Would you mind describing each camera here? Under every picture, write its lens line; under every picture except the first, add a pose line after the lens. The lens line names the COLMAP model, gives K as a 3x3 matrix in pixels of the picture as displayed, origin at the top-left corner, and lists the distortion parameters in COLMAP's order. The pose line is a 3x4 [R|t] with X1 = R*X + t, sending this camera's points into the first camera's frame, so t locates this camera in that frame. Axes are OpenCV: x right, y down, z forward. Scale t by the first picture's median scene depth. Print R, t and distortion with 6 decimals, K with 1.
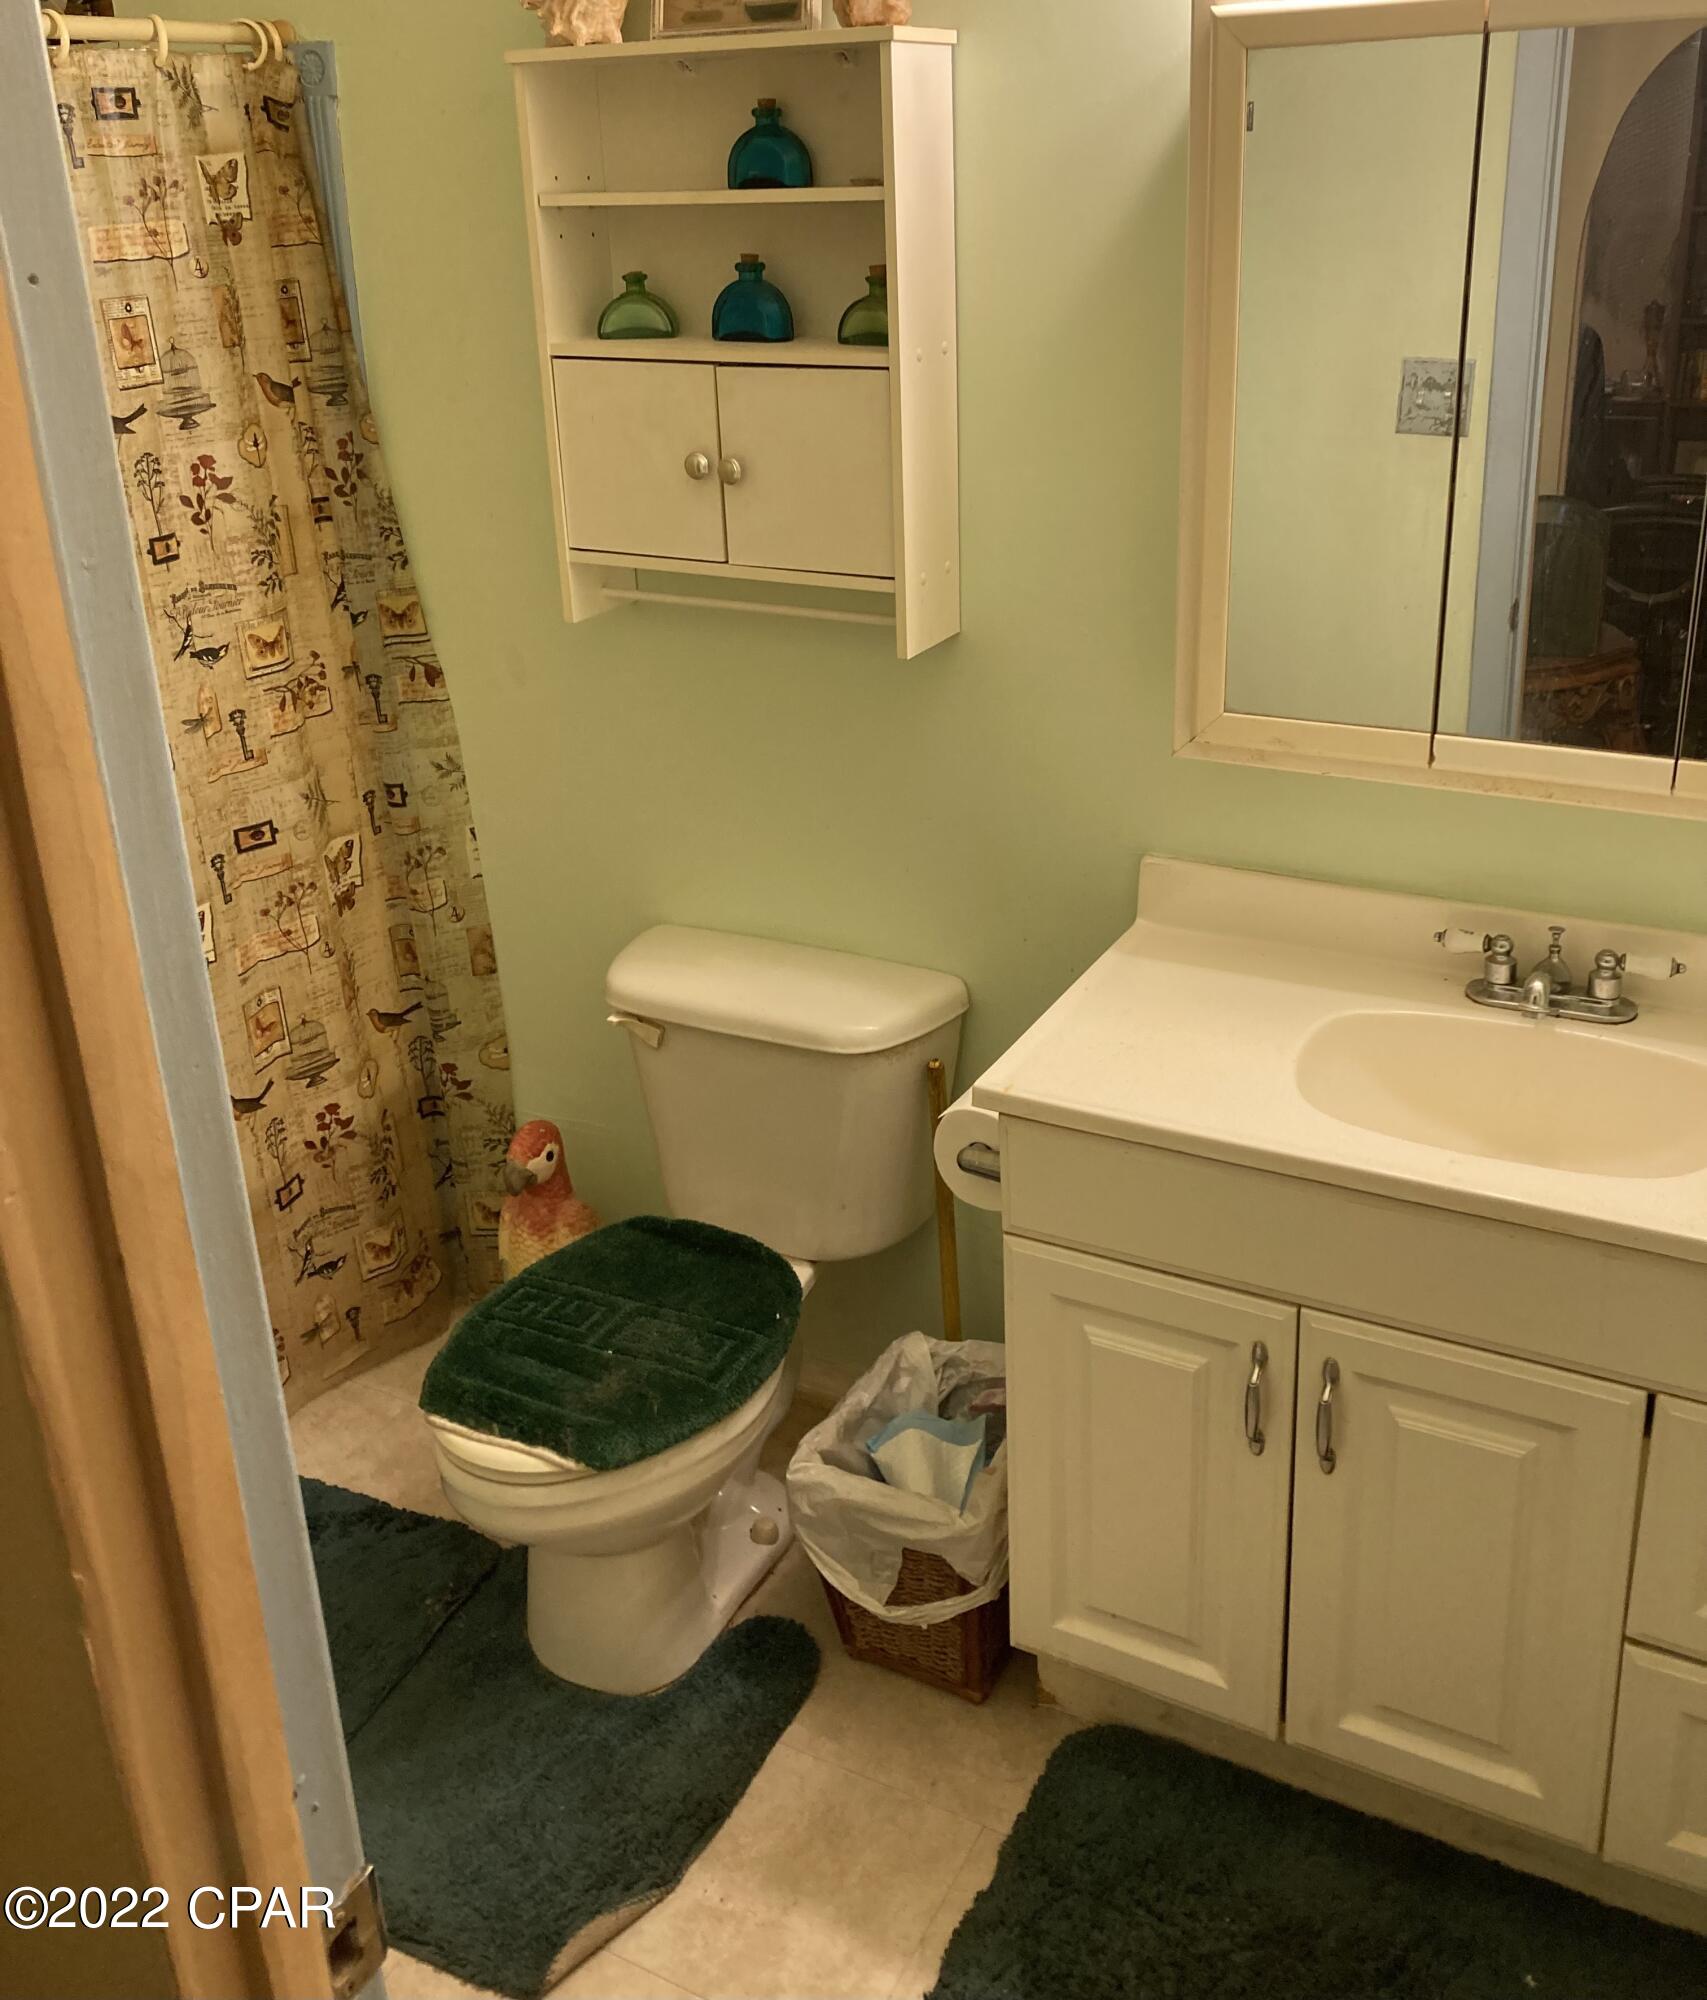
lens RADIAL K [[1985.5, 0, 857.3], [0, 1985.5, 1008.6], [0, 0, 1]] dist [-0.041479, 0.000000]
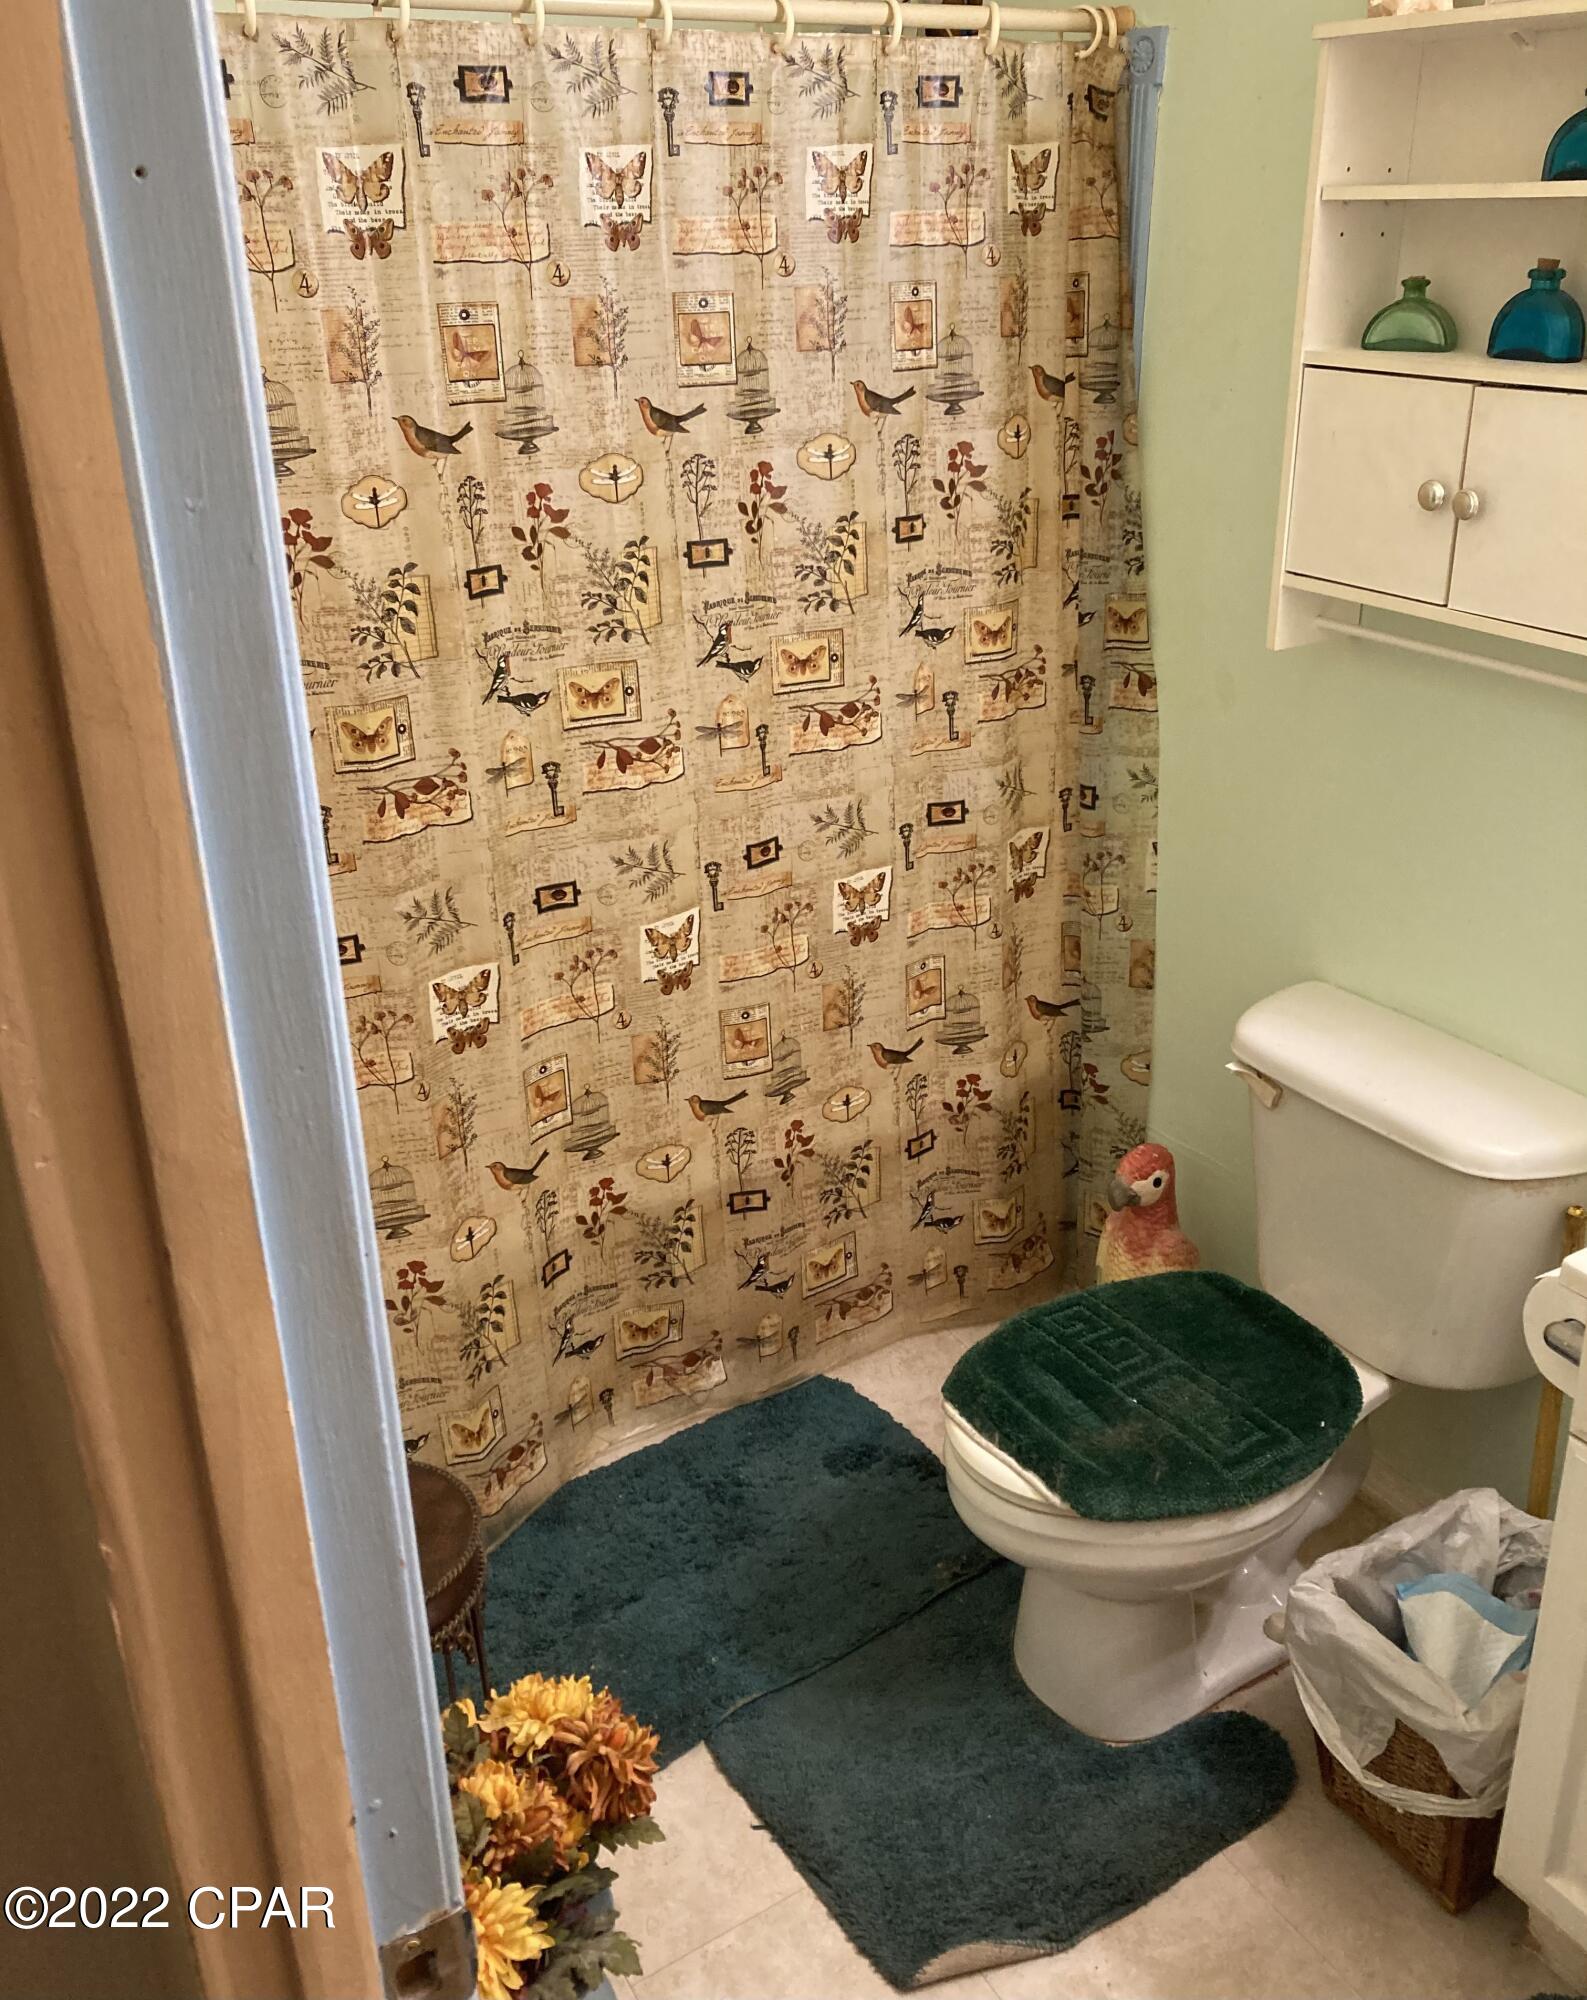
lens RADIAL K [[1729.8, 0, 787.6], [0, 1729.8, 996.2], [0, 0, 1]] dist [0.017680, -0.065683]
pose [[0.841518, 0.229592, -0.489015, 0.098195], [-0.219080, 0.972457, 0.079564, -0.047791], [0.493813, 0.040179, 0.868639, 0.168135]]
